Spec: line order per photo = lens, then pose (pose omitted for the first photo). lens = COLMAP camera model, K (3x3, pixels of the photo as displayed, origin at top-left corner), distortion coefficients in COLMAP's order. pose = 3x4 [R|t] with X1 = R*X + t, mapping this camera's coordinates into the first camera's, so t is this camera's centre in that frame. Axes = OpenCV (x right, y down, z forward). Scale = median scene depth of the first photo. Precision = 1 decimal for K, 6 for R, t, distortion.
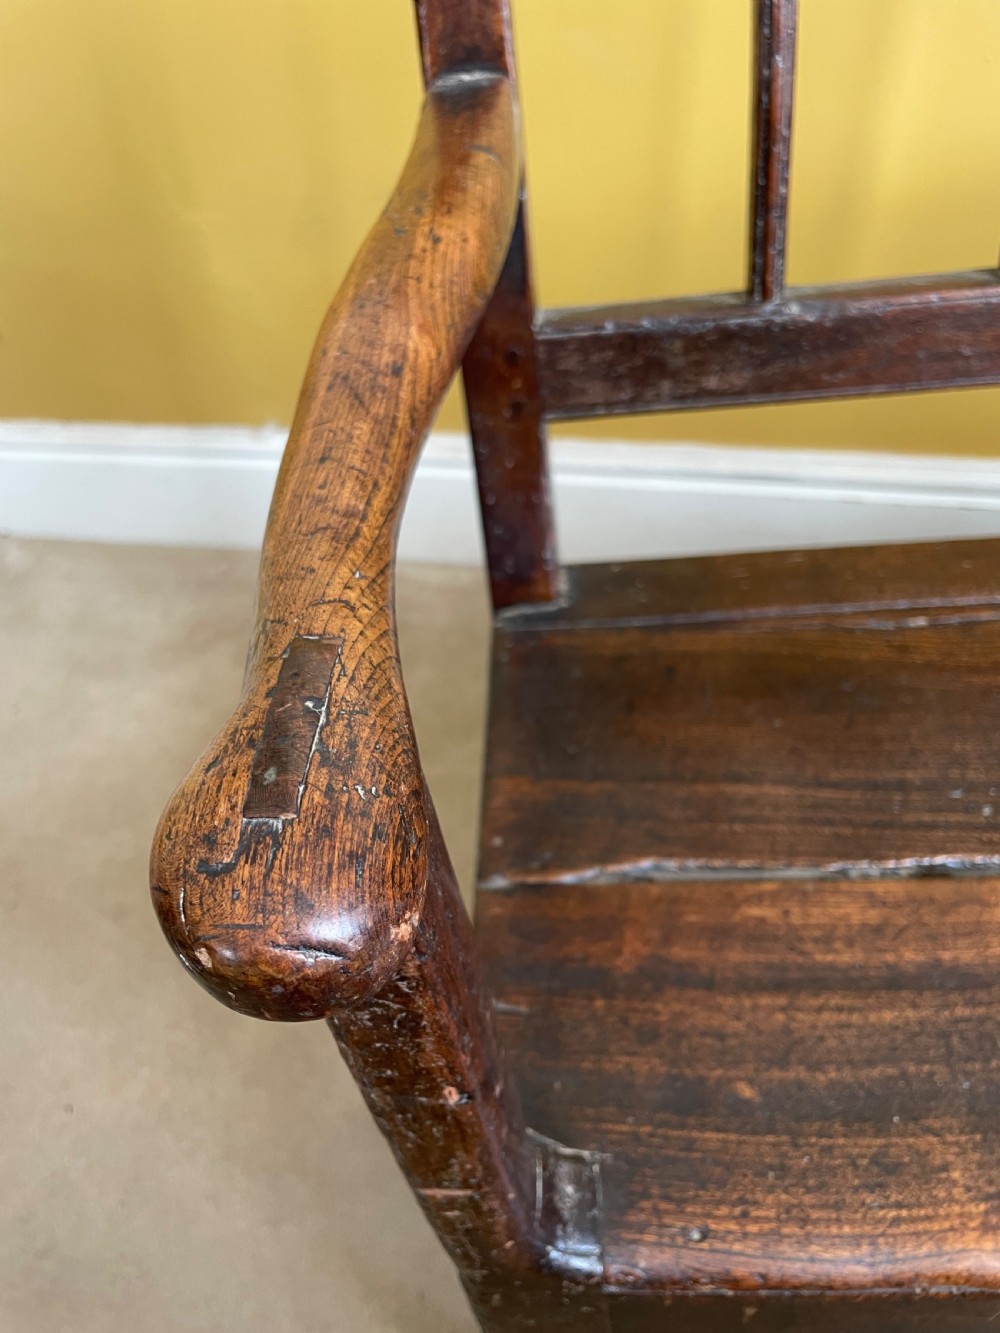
lens RADIAL K [[1046.1, 0, 500.0], [0, 1046.1, 666.5], [0, 0, 1]] dist [0.069271, -0.111470]
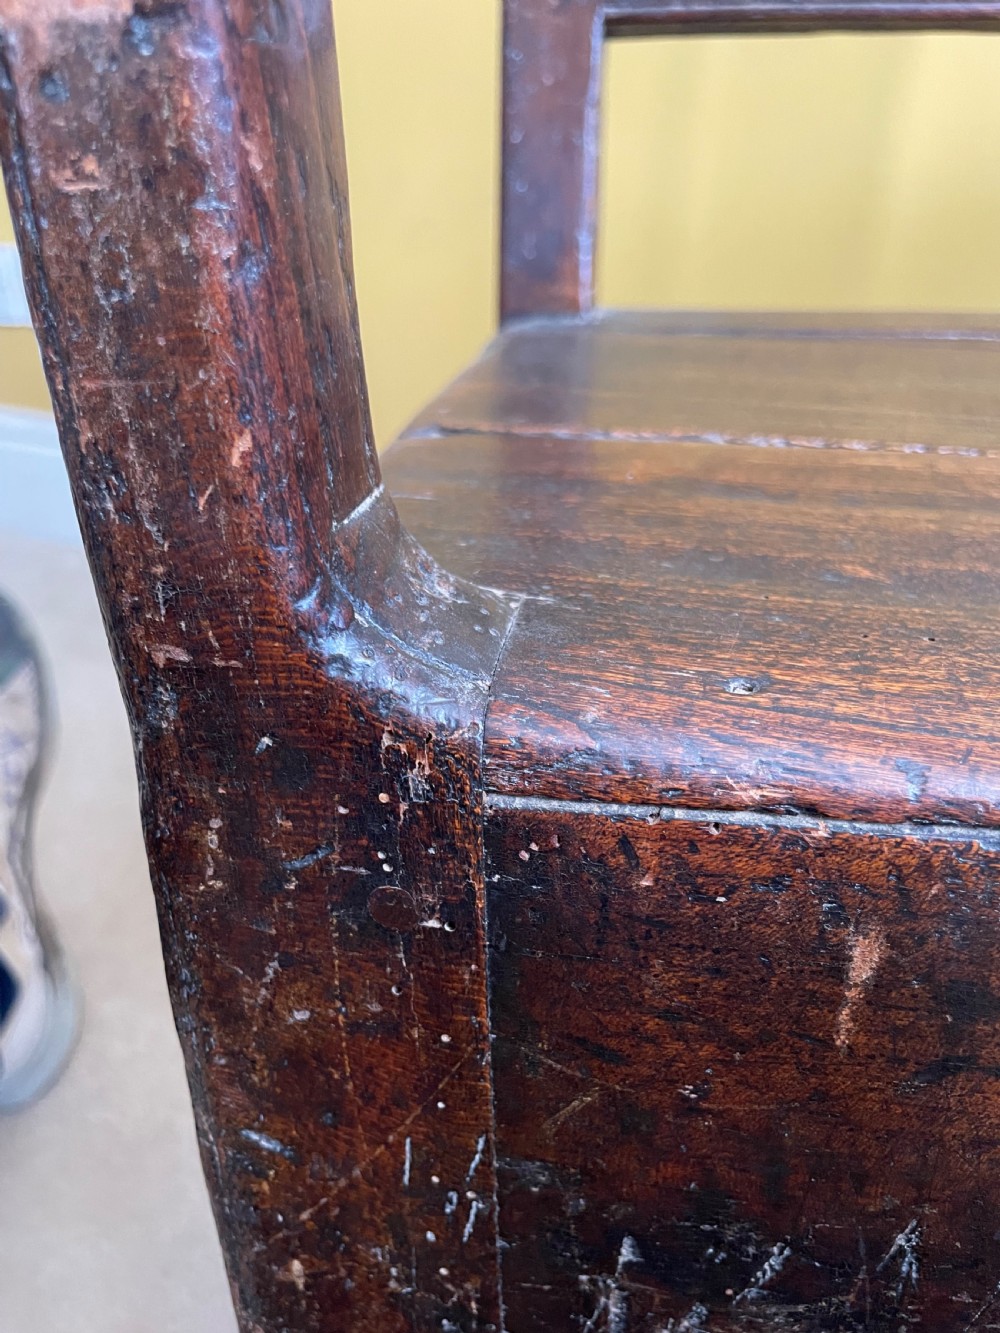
lens RADIAL K [[1054.2, 0, 500.0], [0, 1054.2, 666.5], [0, 0, 1]] dist [0.049724, -0.106593]
pose [[0.988271, 0.141085, -0.058448, 0.104031], [-0.152152, 0.942433, -0.297774, 0.571655], [0.013072, 0.303174, 0.952846, 0.539548]]
